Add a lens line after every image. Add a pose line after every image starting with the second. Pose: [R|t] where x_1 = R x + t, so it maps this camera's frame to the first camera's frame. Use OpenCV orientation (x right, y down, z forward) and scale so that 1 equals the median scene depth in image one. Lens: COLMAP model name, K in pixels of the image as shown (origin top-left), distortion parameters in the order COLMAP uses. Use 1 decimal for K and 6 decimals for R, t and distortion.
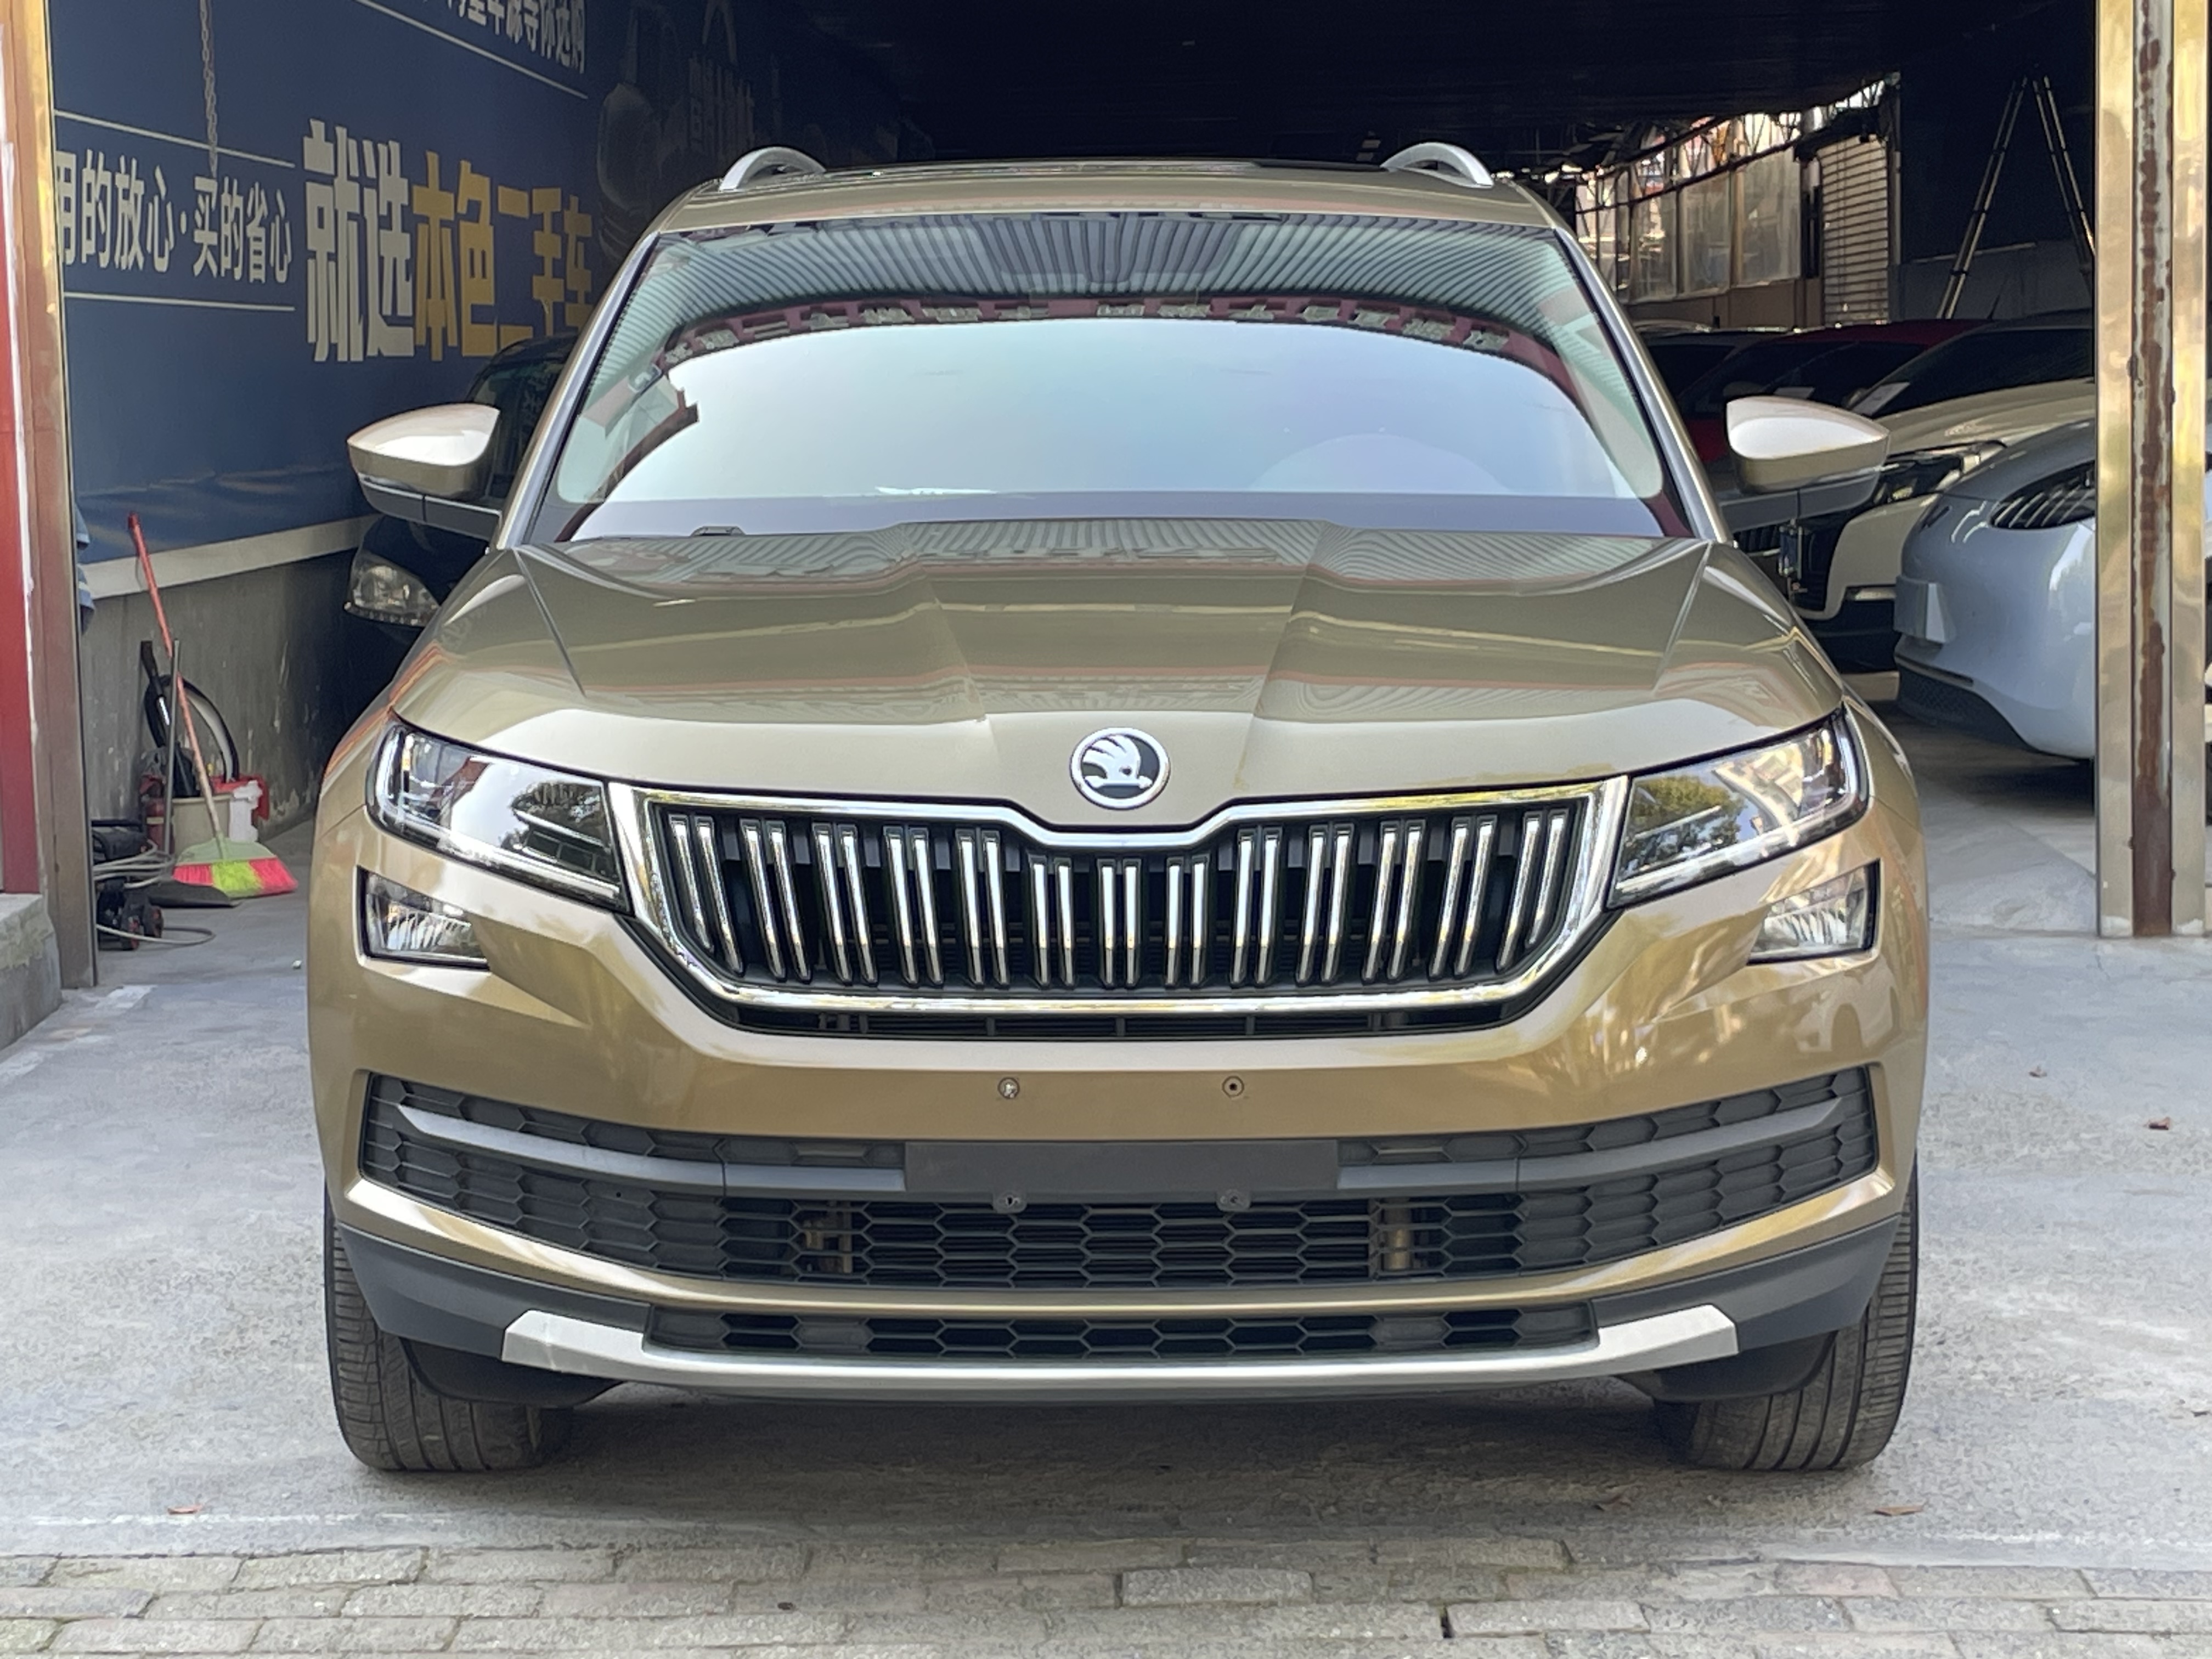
lens RADIAL K [[4232.7, 0, 1106.0], [0, 4232.7, 829.5], [0, 0, 1]] dist [0.127538, -0.216562]
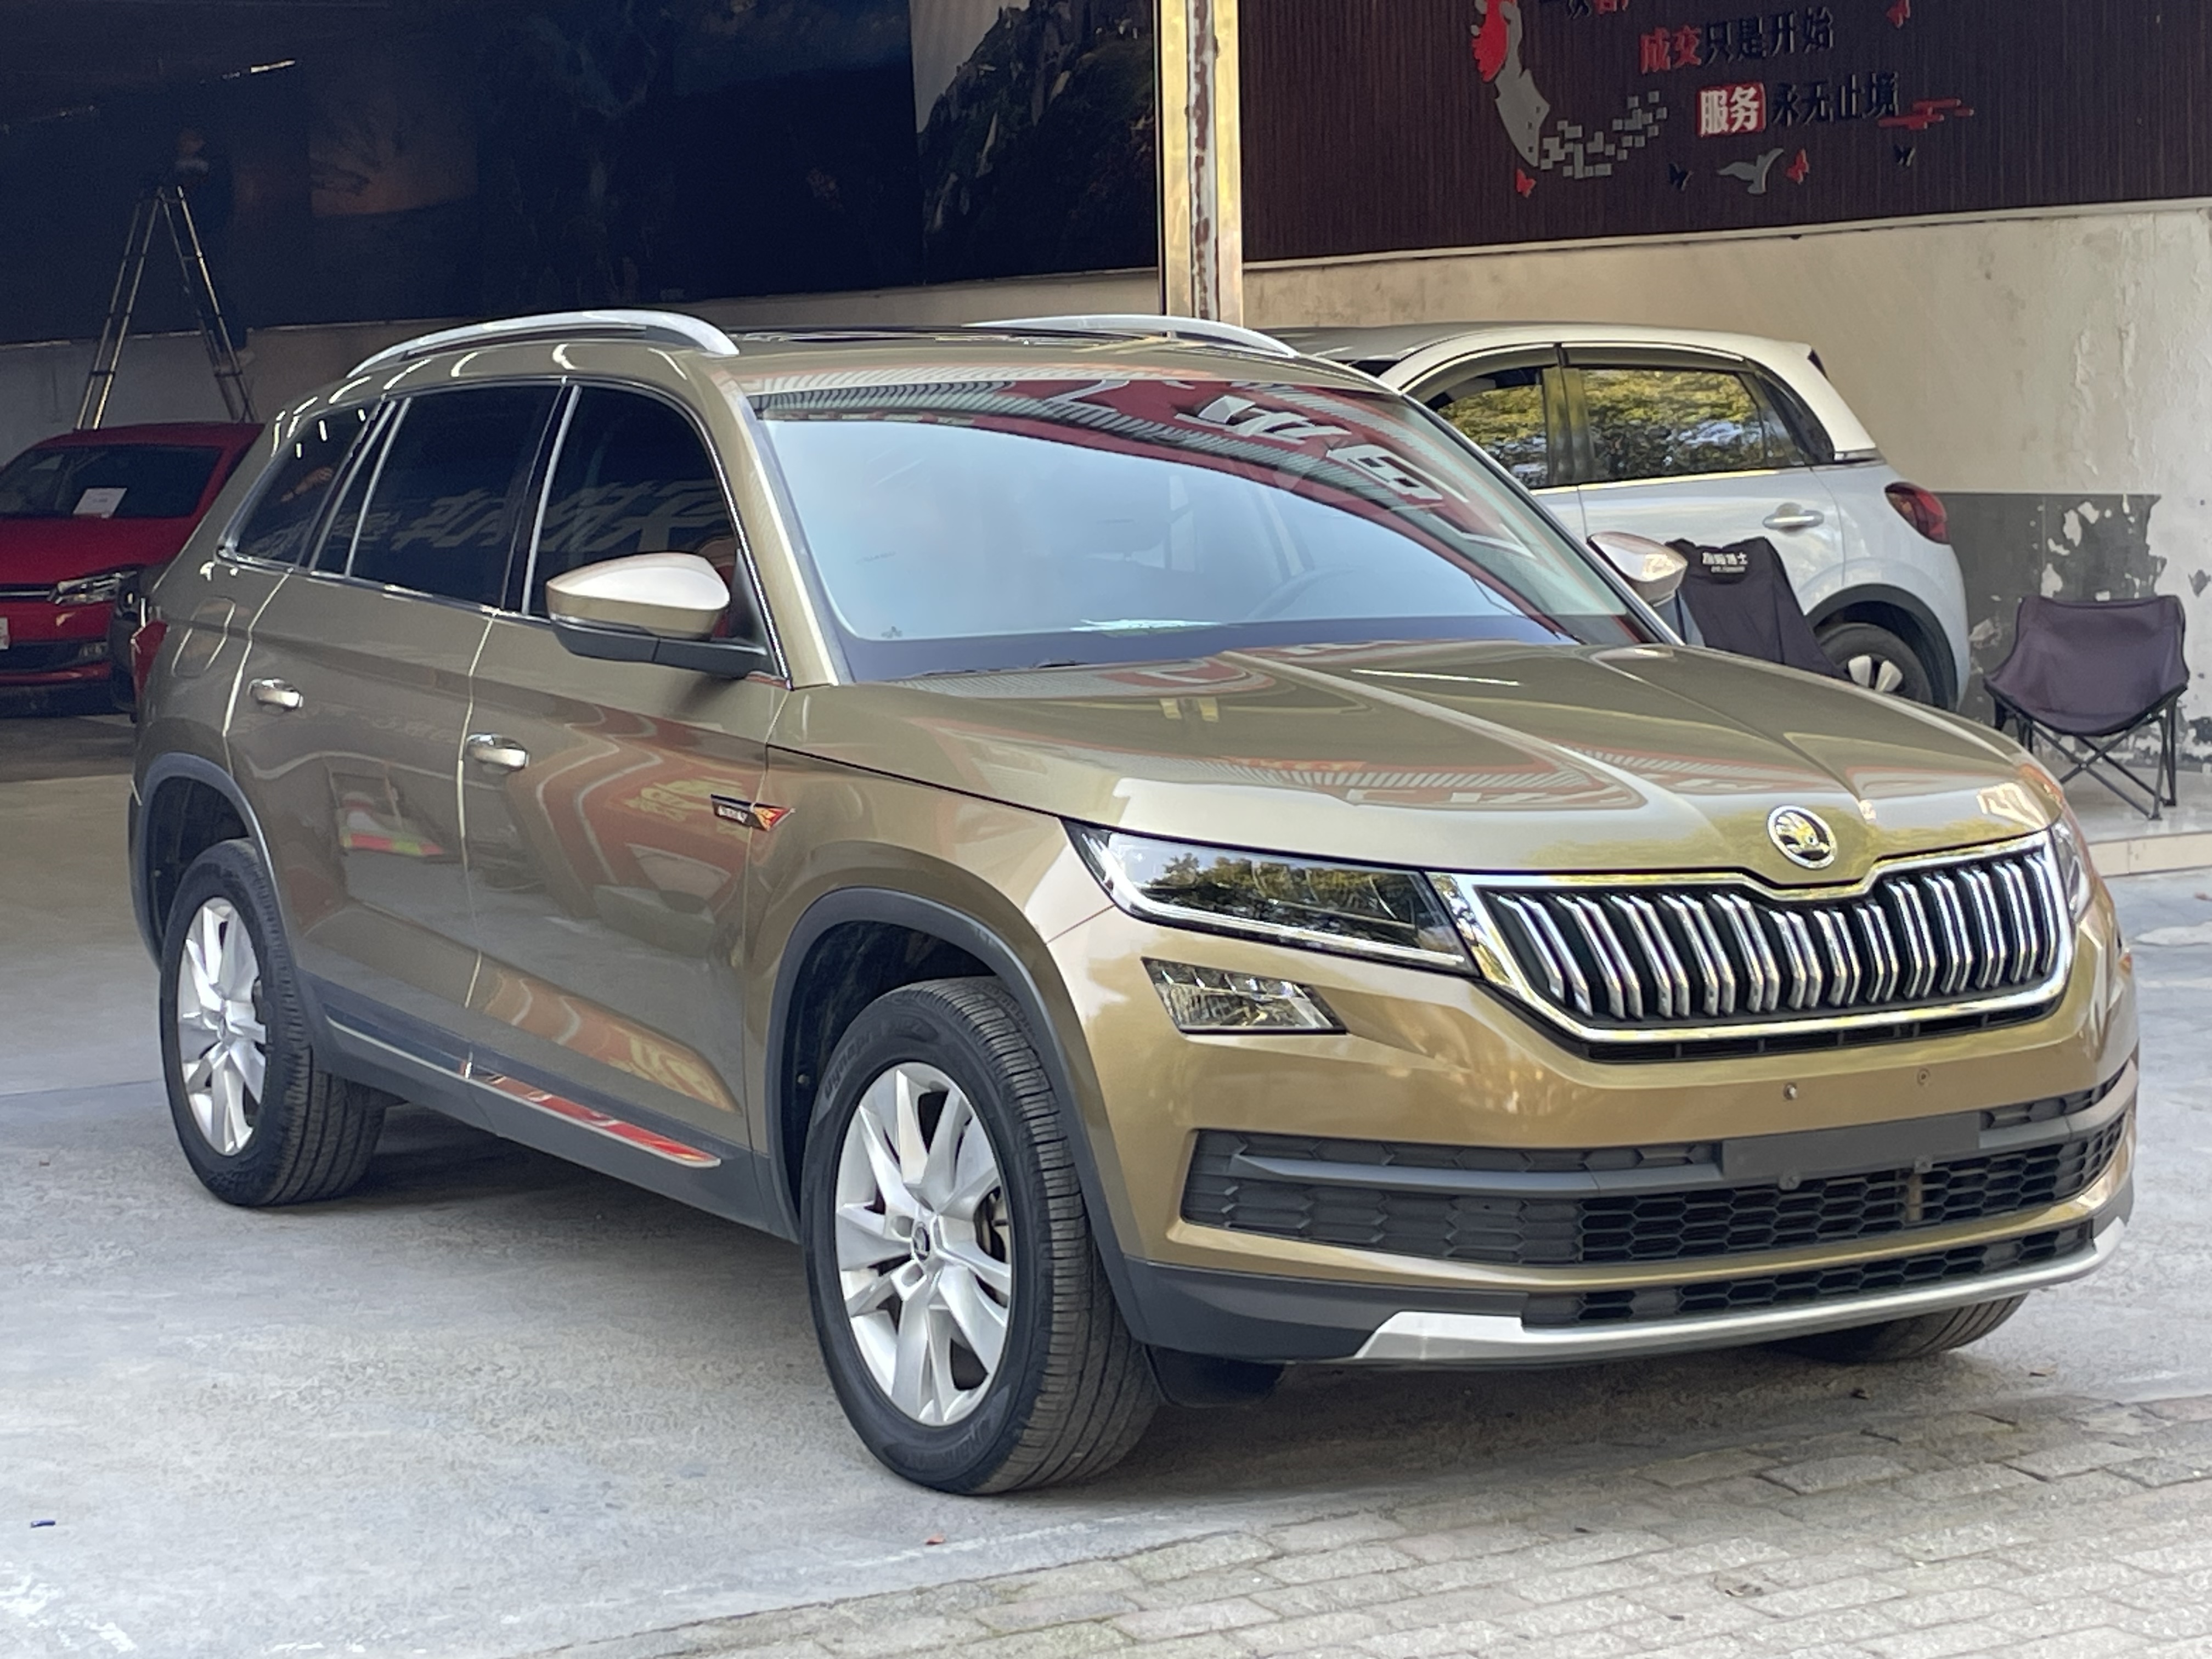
lens RADIAL K [[4232.7, 0, 1106.0], [0, 4232.7, 829.5], [0, 0, 1]] dist [0.127538, -0.216562]
pose [[0.854731, -0.047788, 0.516866, -0.843144], [0.057654, 0.998332, -0.003038, -0.025384], [-0.515859, 0.032396, 0.856061, 0.007394]]
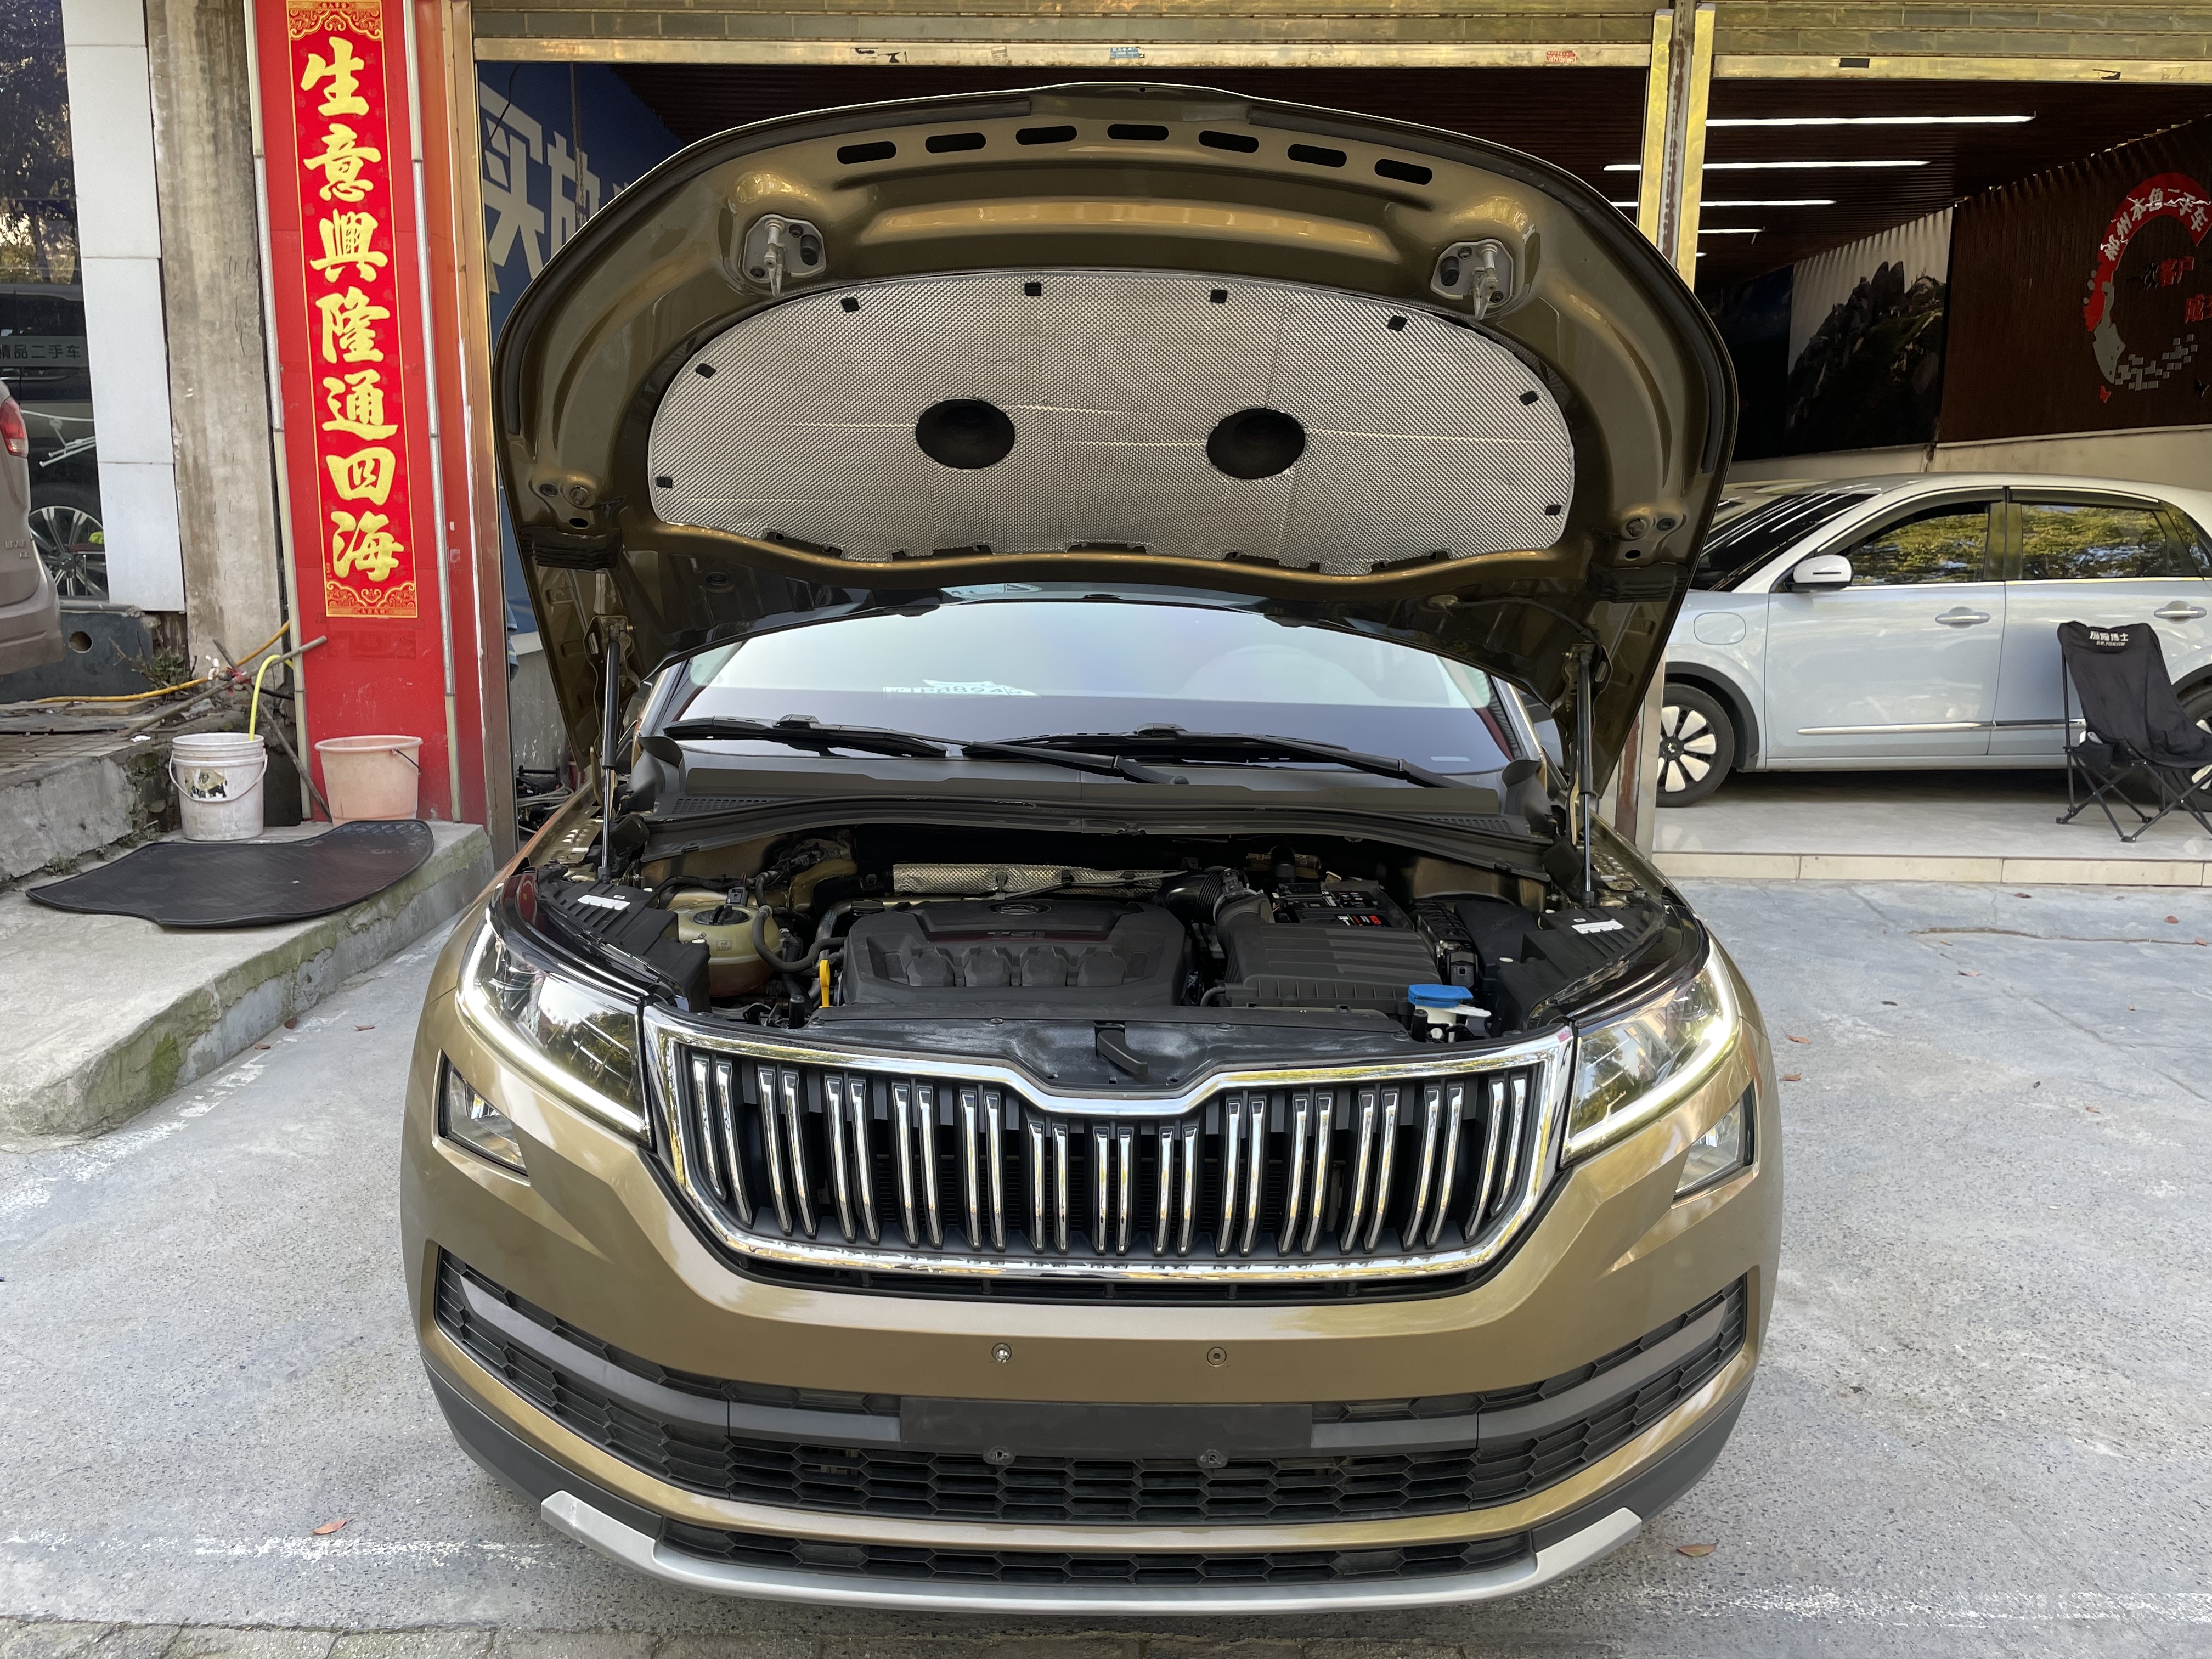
lens RADIAL K [[1676.6, 0, 1106.0], [0, 1676.6, 829.5], [0, 0, 1]] dist [0.072308, -0.094677]
pose [[0.999052, 0.030017, 0.031520, -0.014071], [-0.032297, 0.996698, 0.074497, -0.097121], [-0.029180, -0.075444, 0.996723, 0.584914]]
